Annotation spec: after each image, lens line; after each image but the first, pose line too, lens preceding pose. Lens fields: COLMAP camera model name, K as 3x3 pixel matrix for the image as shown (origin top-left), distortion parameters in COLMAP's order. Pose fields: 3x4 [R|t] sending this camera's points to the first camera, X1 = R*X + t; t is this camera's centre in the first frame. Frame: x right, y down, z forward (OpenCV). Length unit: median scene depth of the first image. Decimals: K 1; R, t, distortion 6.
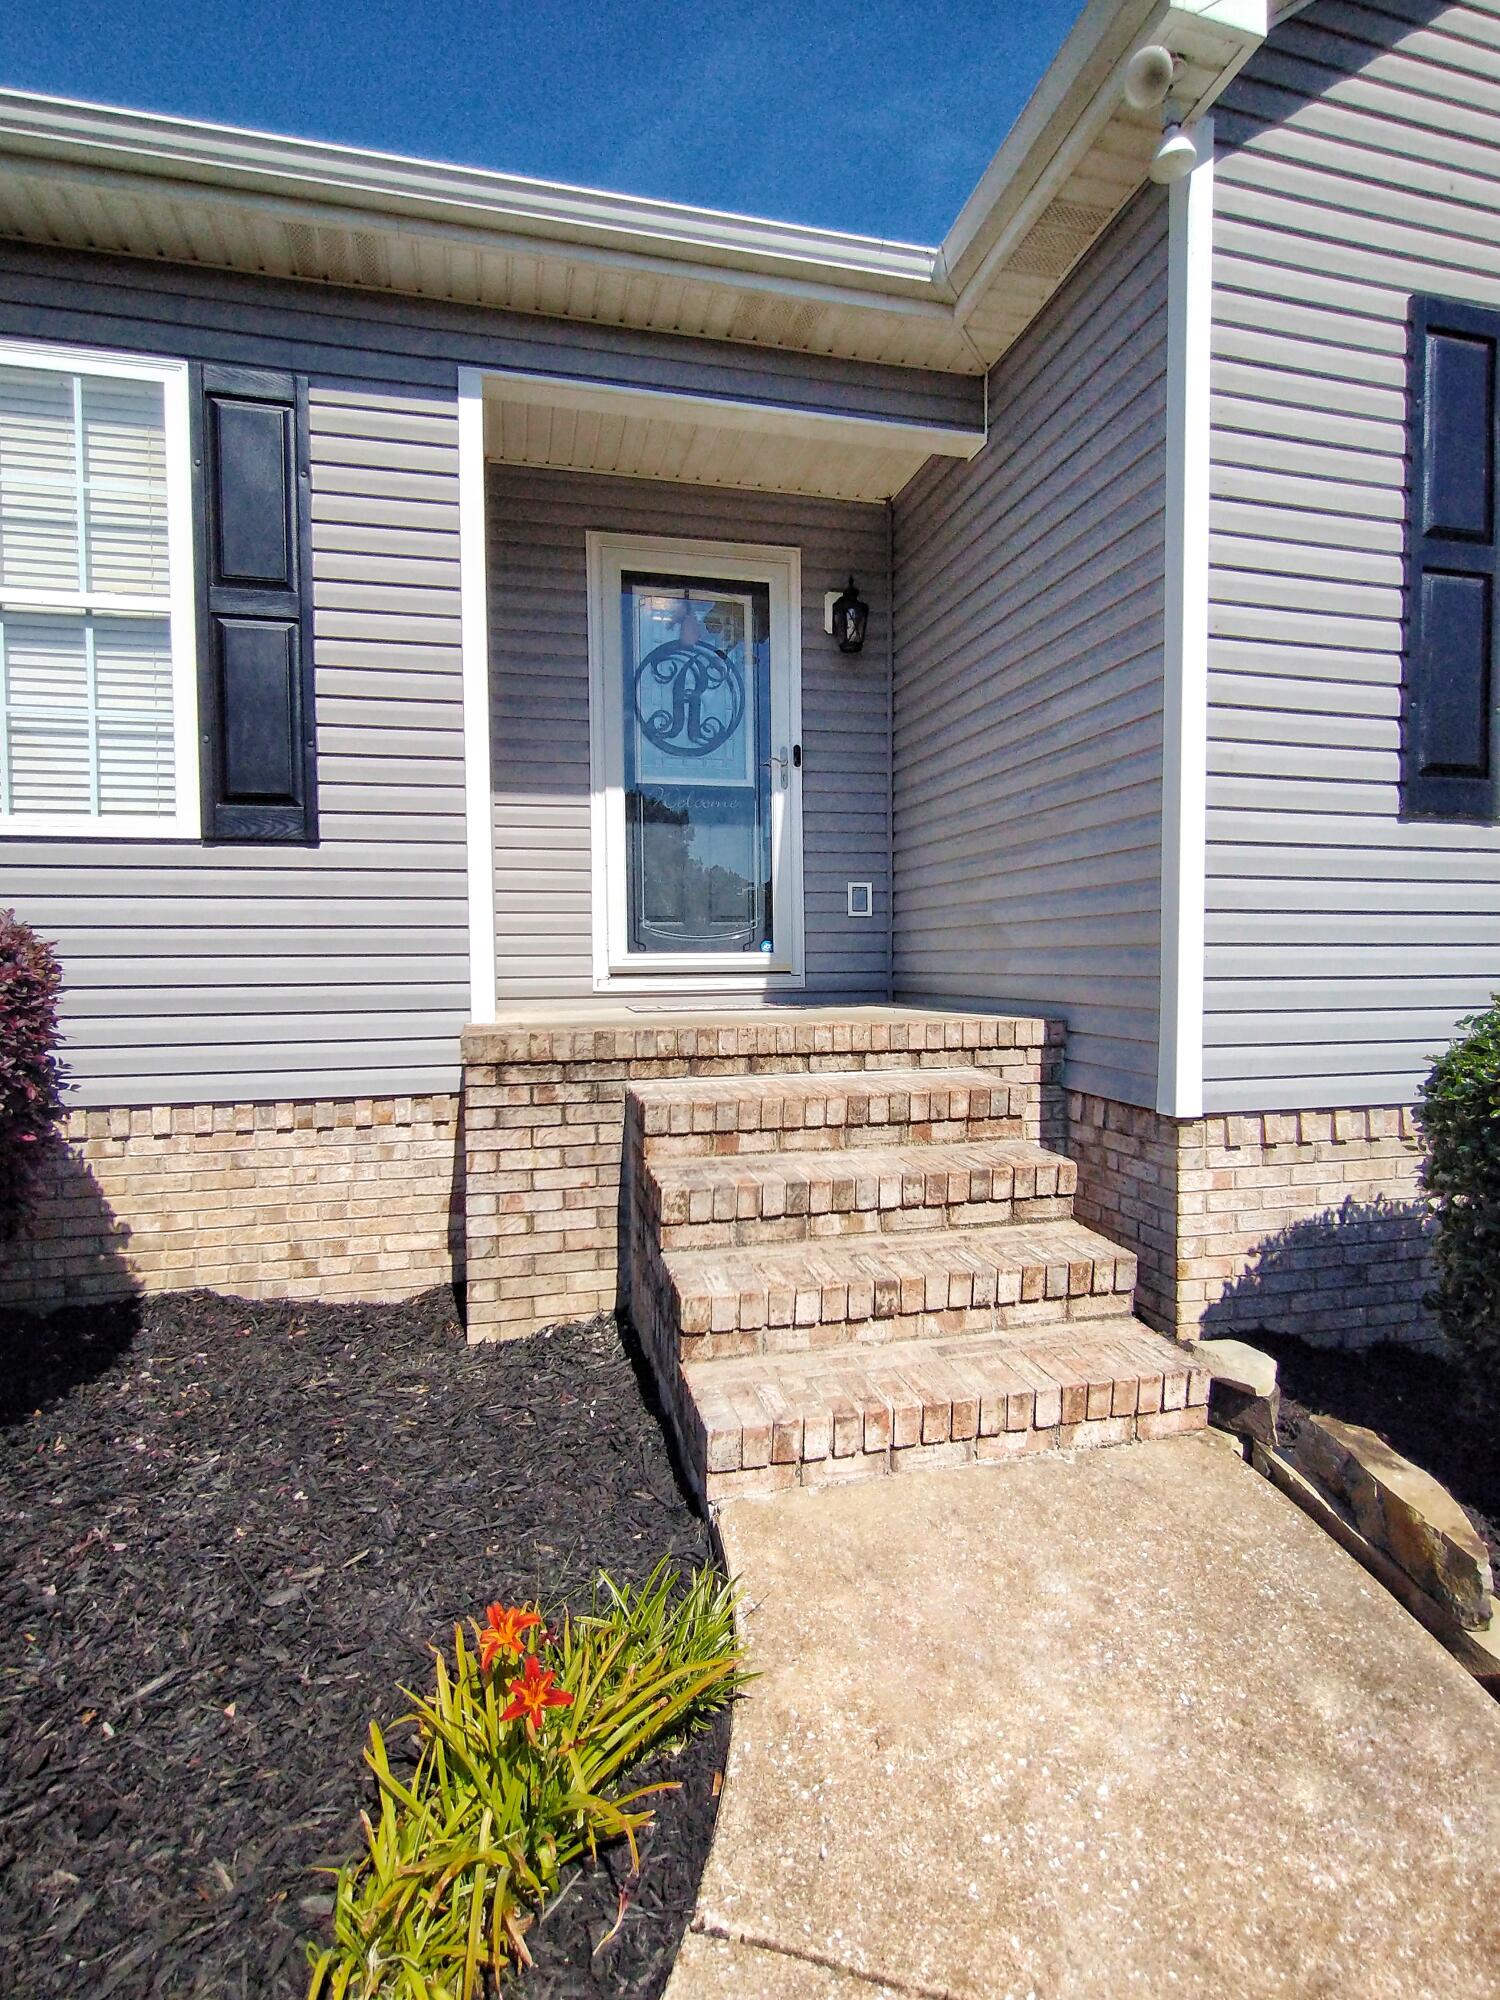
lens RADIAL K [[961.4, 0, 750.0], [0, 961.4, 1000.0], [0, 0, 1]] dist [-0.007805, 0.000157]
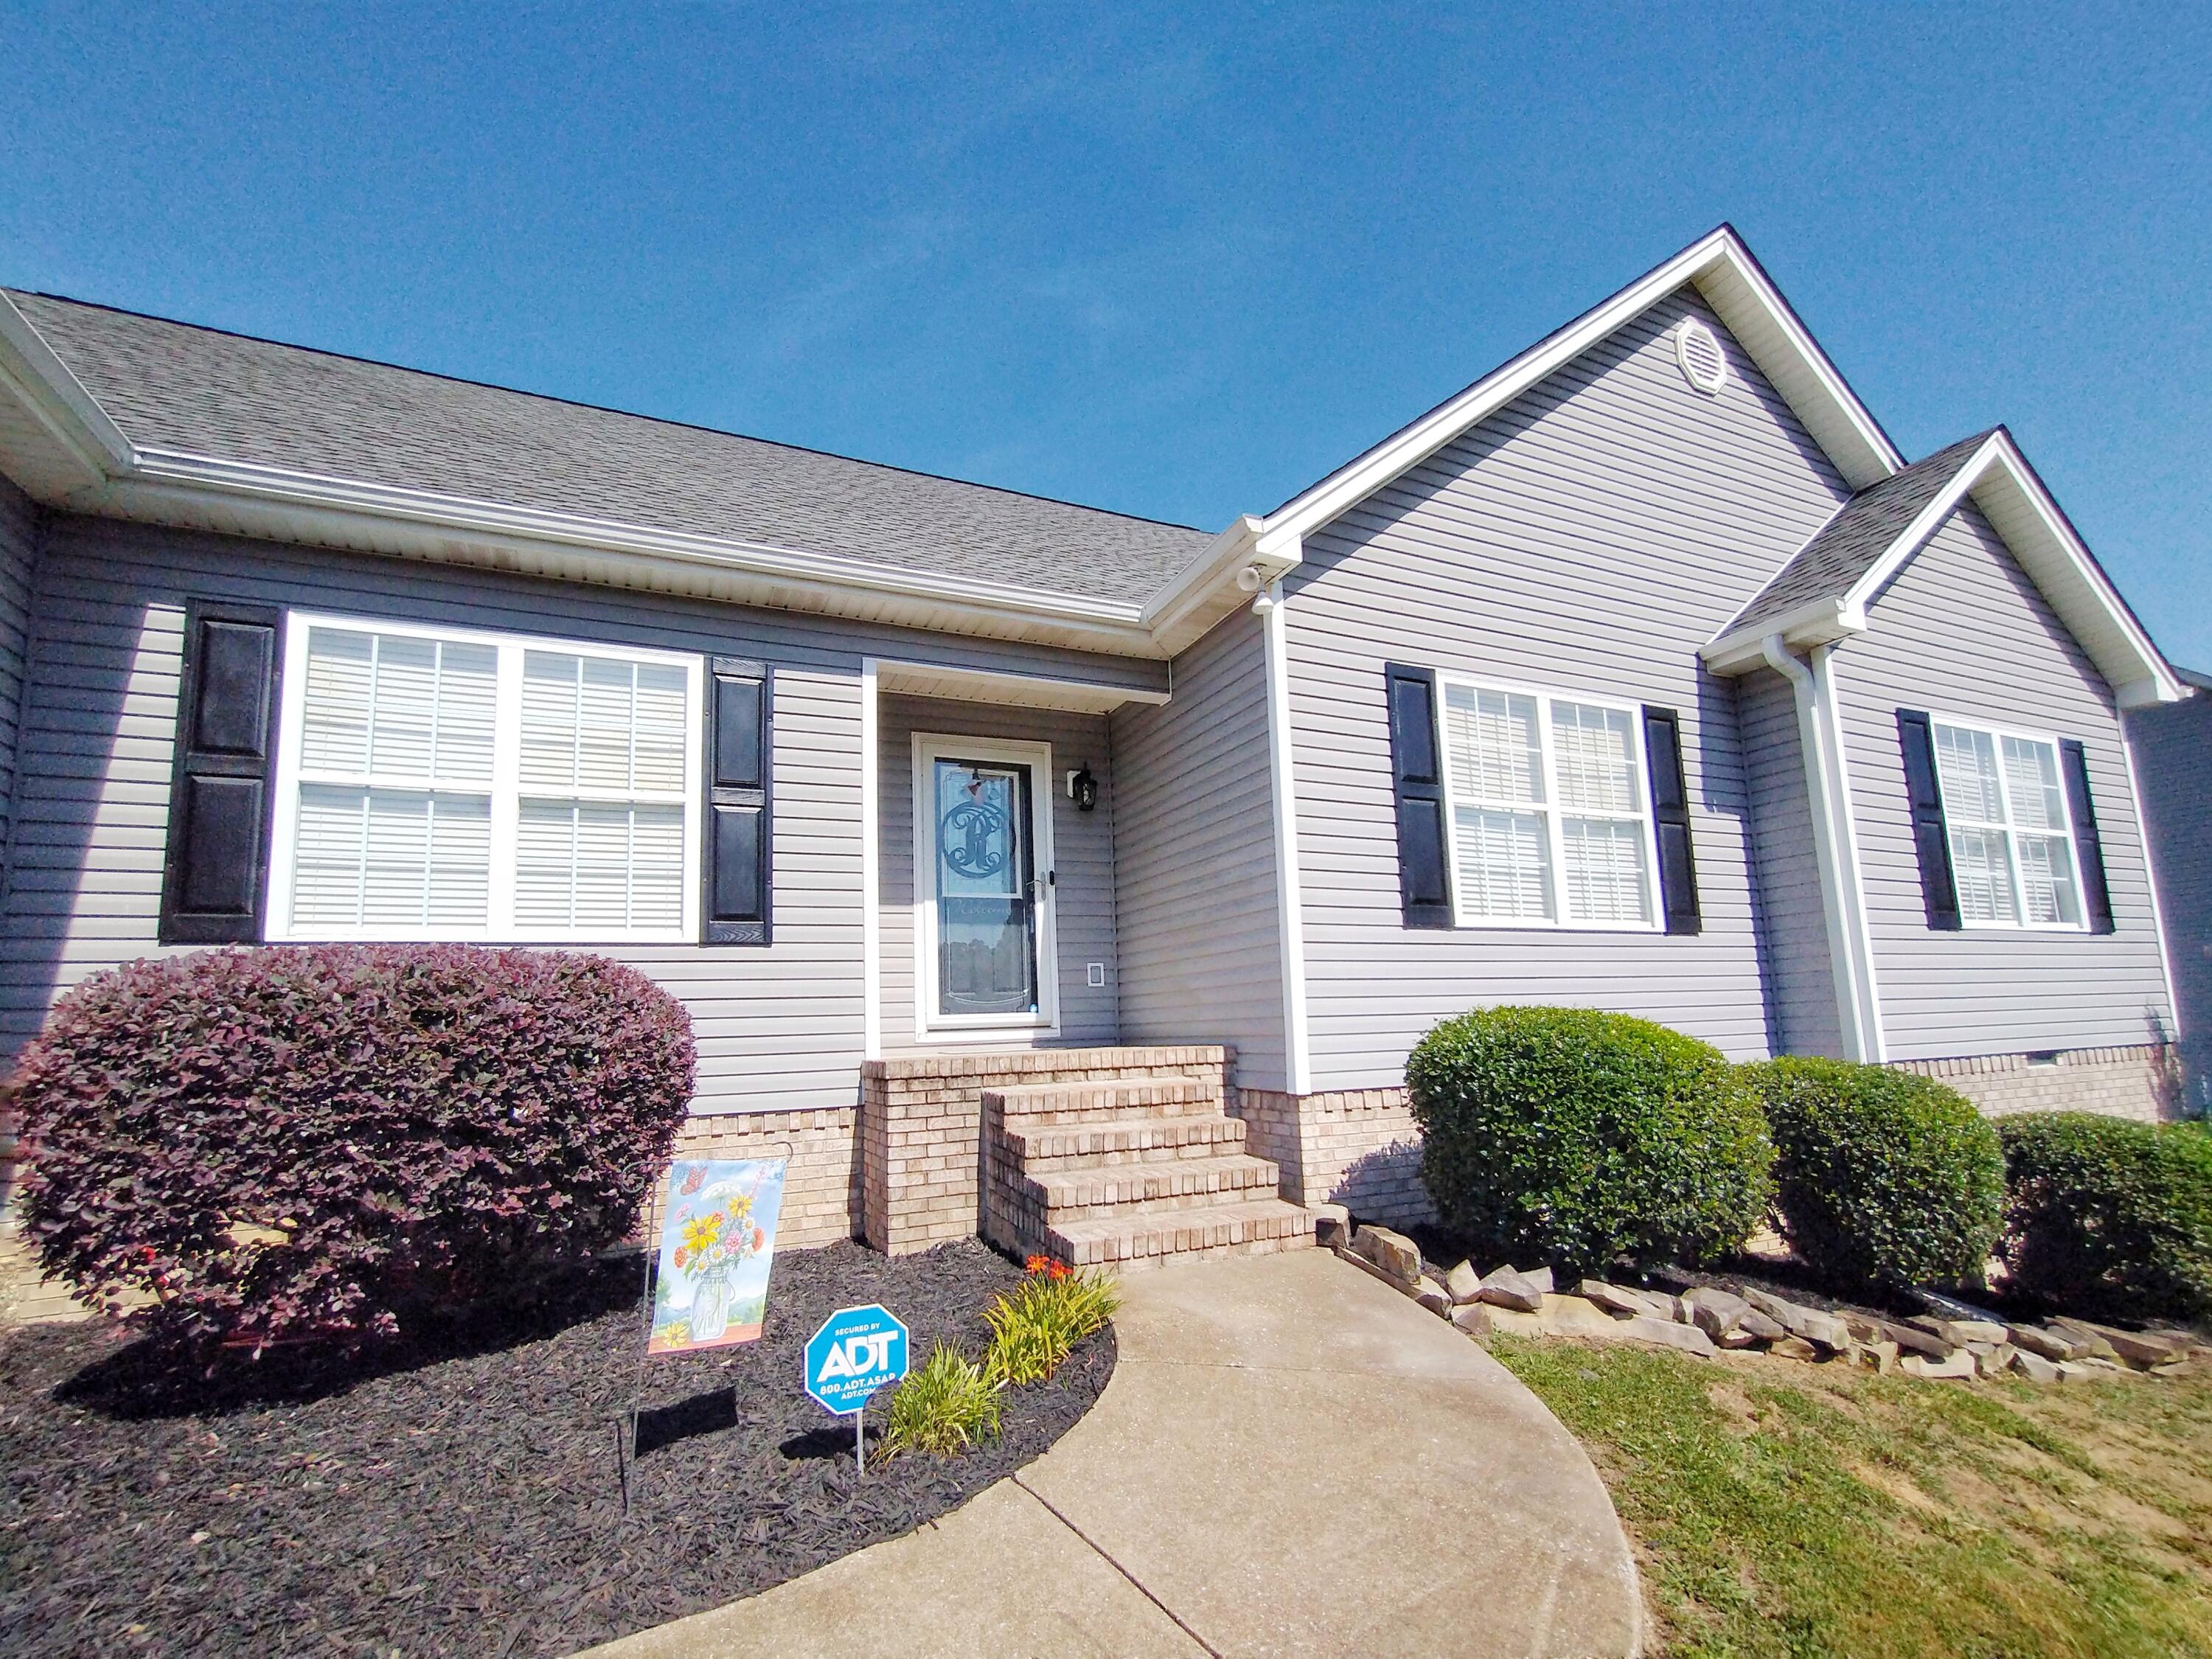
lens RADIAL K [[996.6, 0, 1106.5], [0, 996.6, 893.8], [0, 0, 1]] dist [-0.000032, 0.000000]
pose [[0.982240, 0.001703, 0.187622, -0.233779], [0.032310, 0.983486, -0.178078, 0.066427], [-0.184827, 0.180978, 0.965964, -0.731395]]
